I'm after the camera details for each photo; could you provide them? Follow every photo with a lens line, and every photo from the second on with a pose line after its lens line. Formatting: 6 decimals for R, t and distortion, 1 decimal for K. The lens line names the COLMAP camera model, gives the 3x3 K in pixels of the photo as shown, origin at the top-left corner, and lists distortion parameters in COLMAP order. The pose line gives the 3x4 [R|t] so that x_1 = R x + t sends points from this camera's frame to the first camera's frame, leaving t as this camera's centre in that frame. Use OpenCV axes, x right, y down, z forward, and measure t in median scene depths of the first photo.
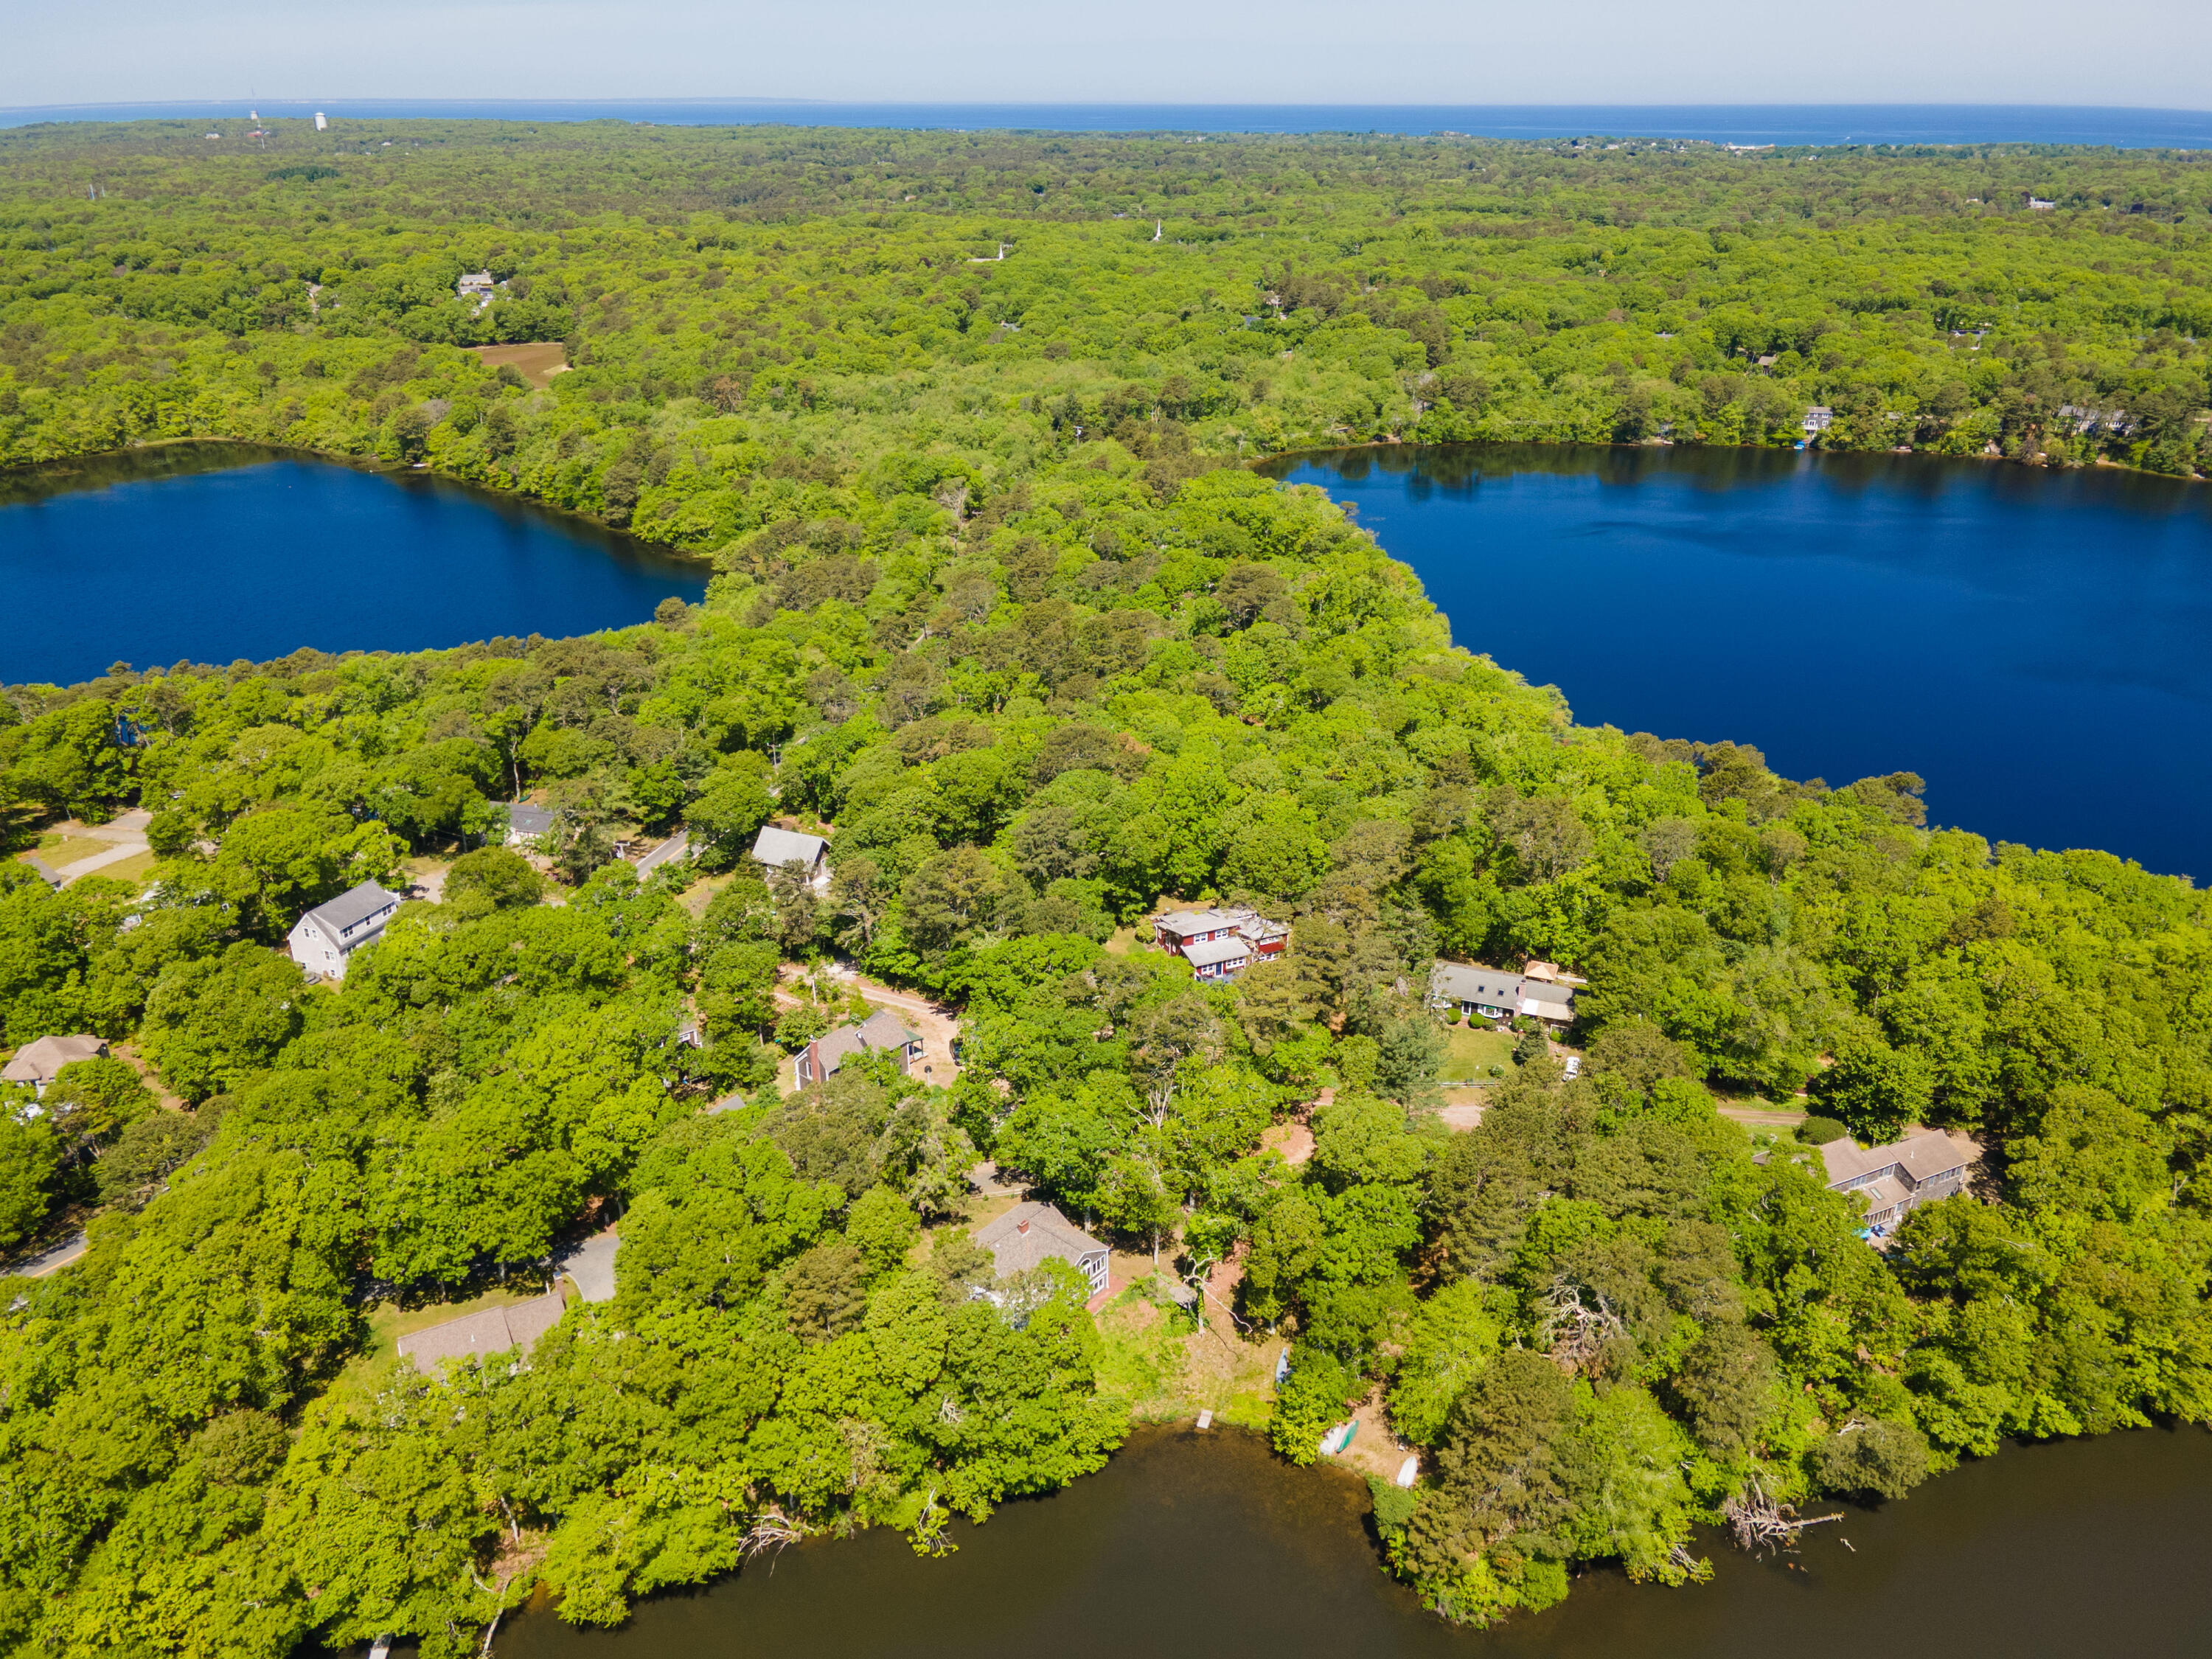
lens RADIAL K [[1630.4, 0, 1117.4], [0, 1630.4, 827.4], [0, 0, 1]] dist [-0.021783, 0.043132]
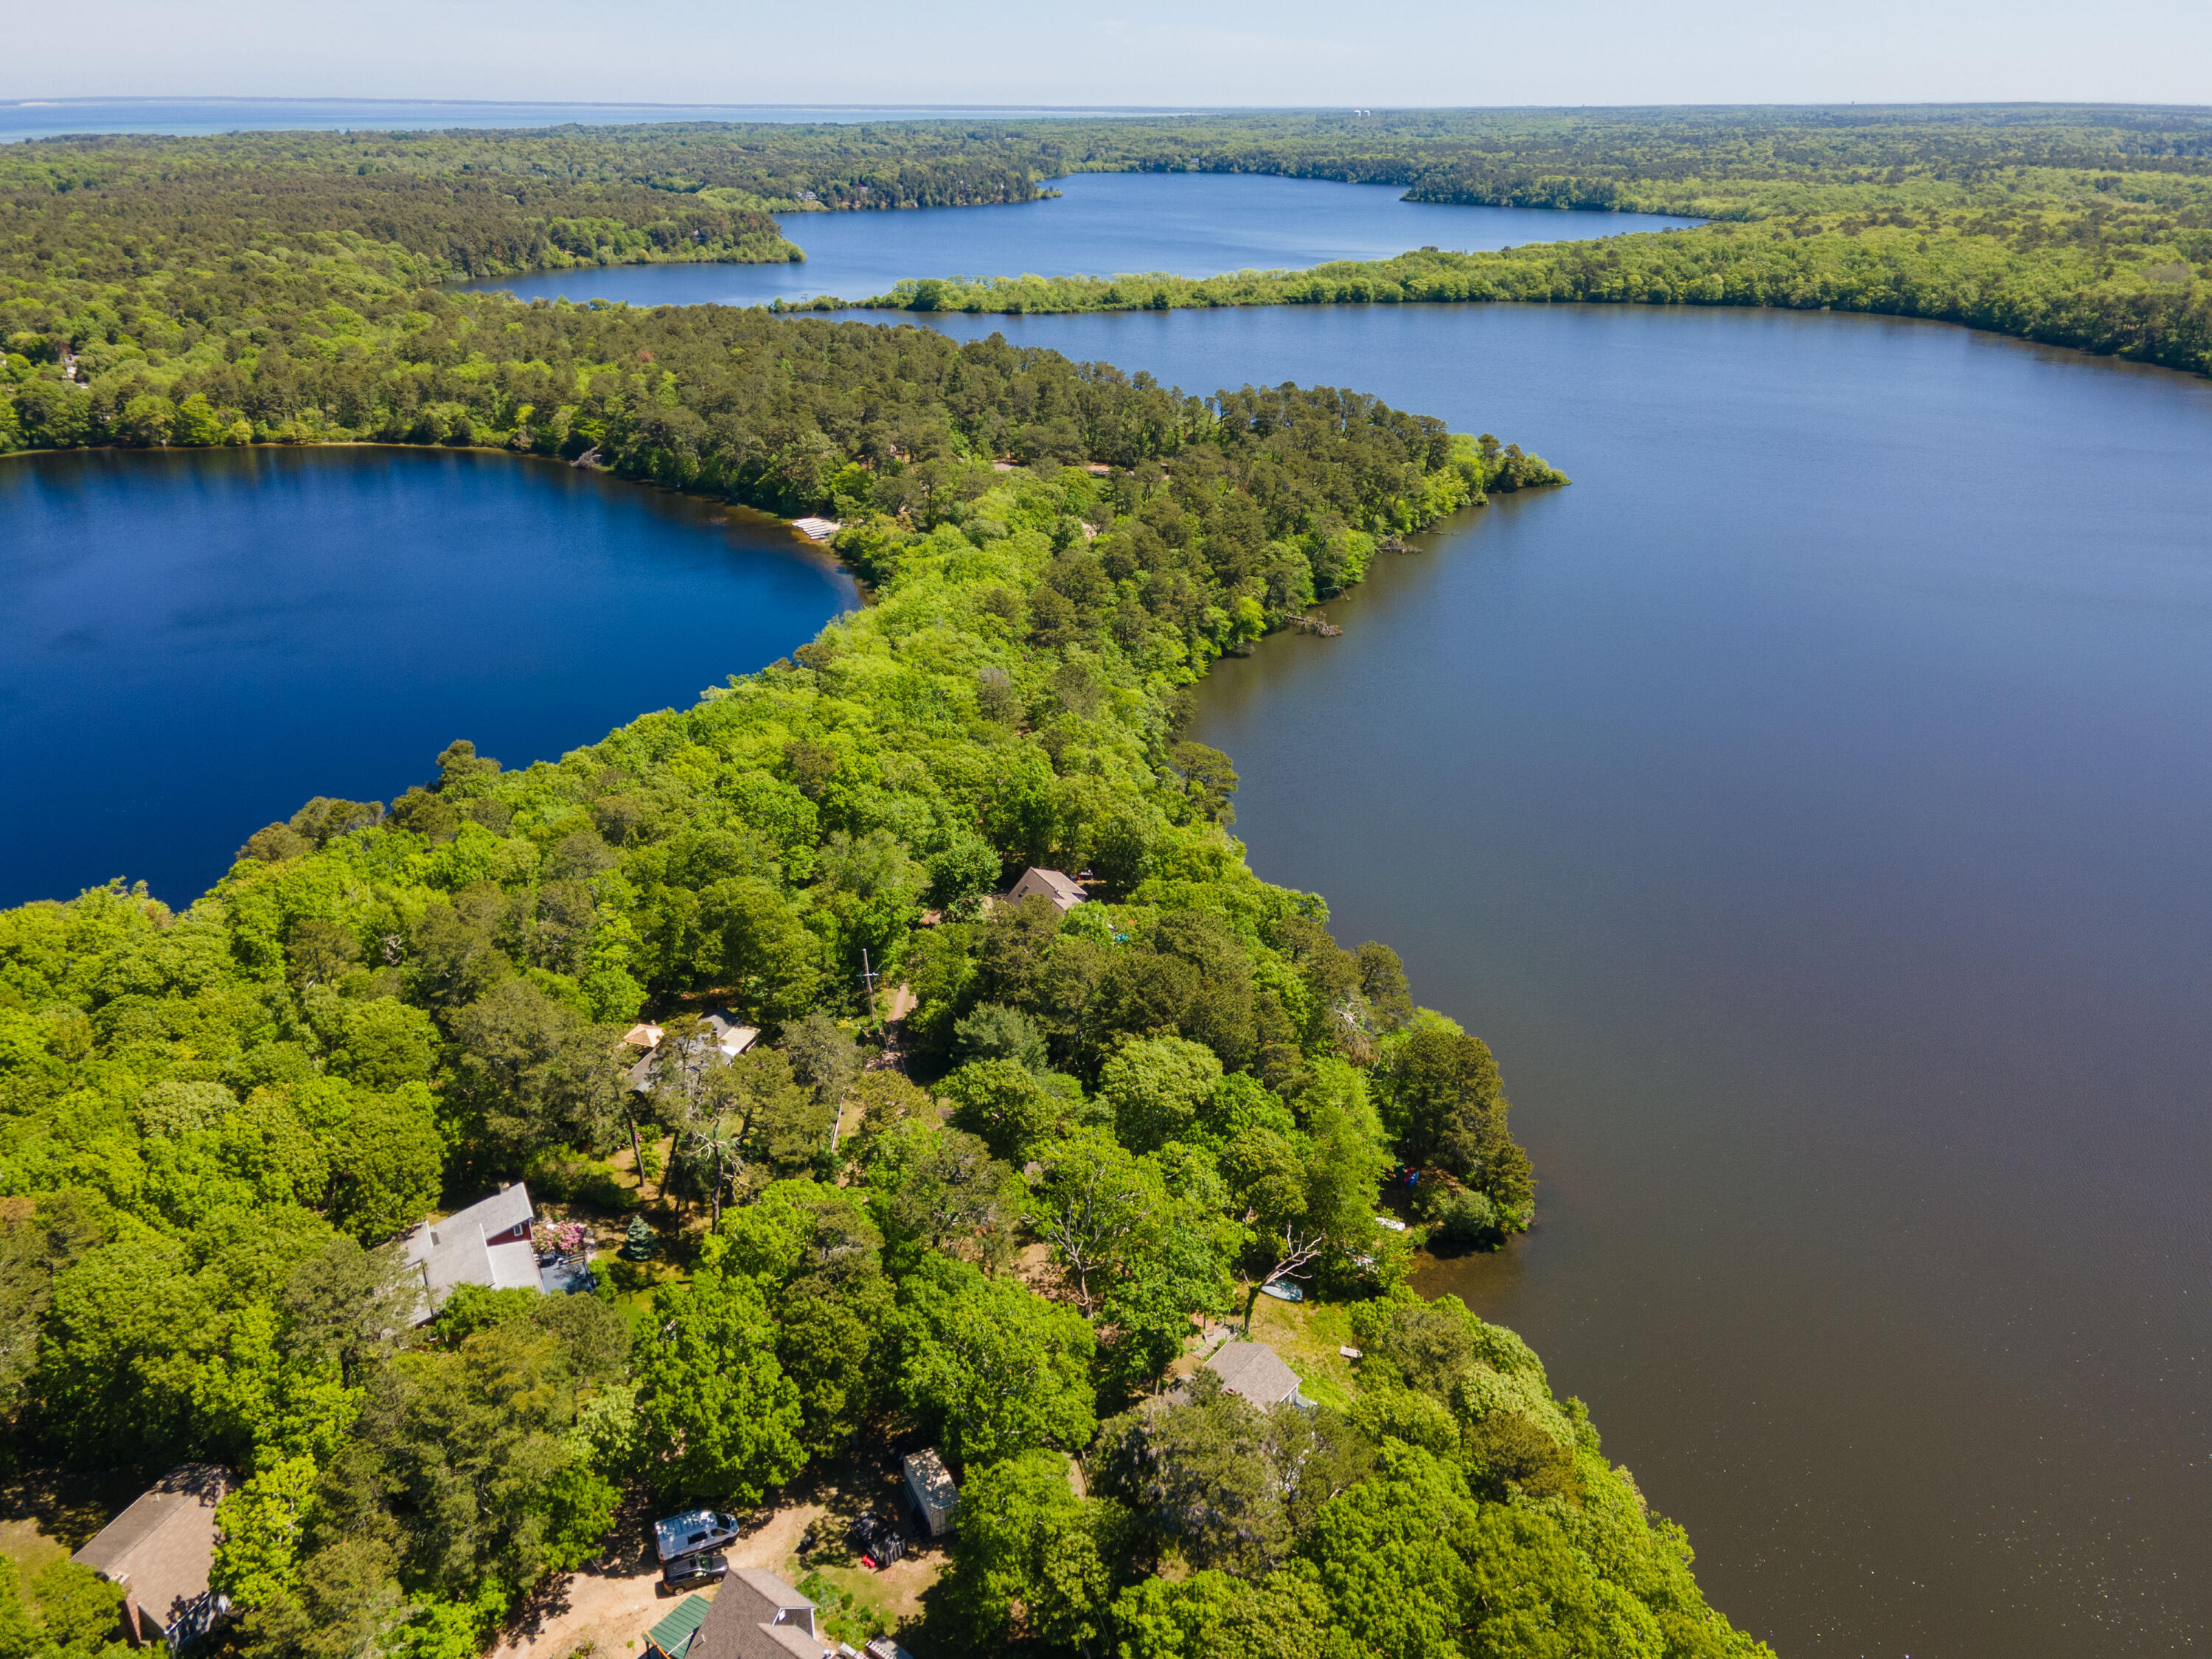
lens RADIAL K [[1637.5, 0, 1117.9], [0, 1637.5, 827.0], [0, 0, 1]] dist [-0.025836, 0.058956]
pose [[-0.048976, -0.407281, 0.911989, -0.444036], [0.402824, 0.827477, 0.391172, -0.216974], [-0.913966, 0.386529, 0.123536, 0.553194]]
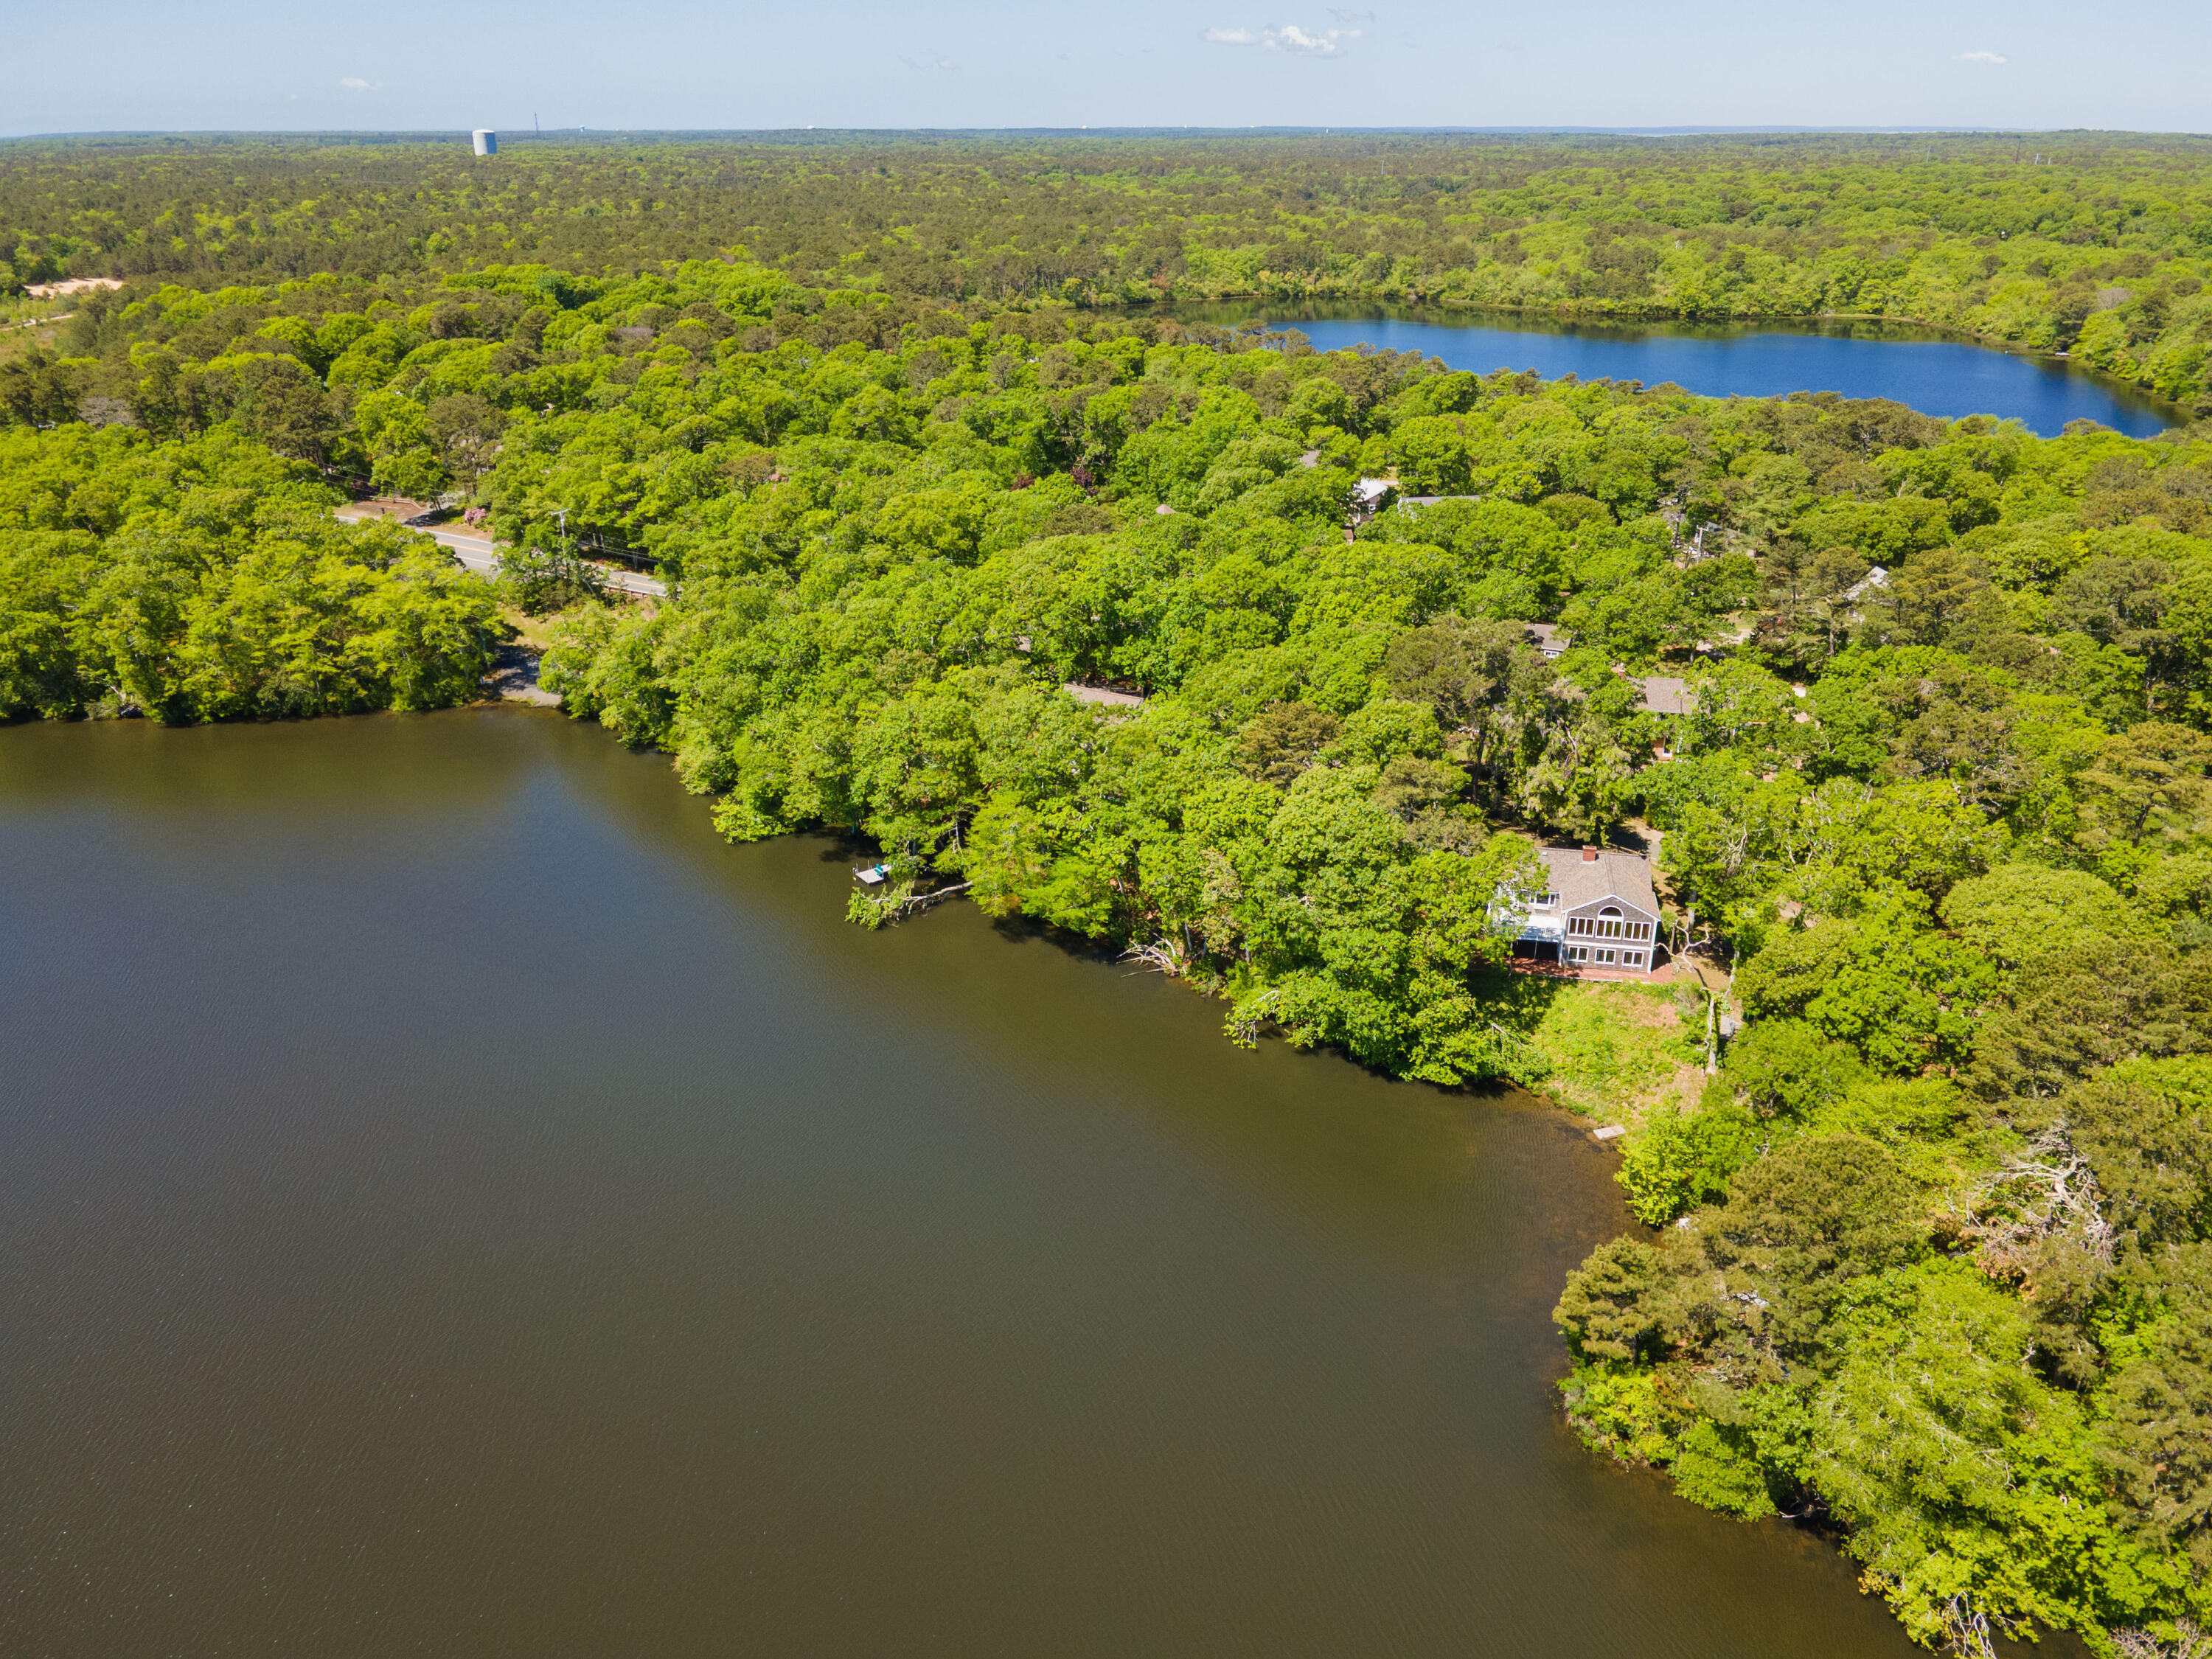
lens RADIAL K [[1630.4, 0, 1117.4], [0, 1630.4, 827.4], [0, 0, 1]] dist [-0.021783, 0.043132]
pose [[0.505235, 0.345548, -0.790780, 0.295998], [-0.348193, 0.920062, 0.179578, 0.108481], [0.789619, 0.184615, 0.585165, 0.216249]]
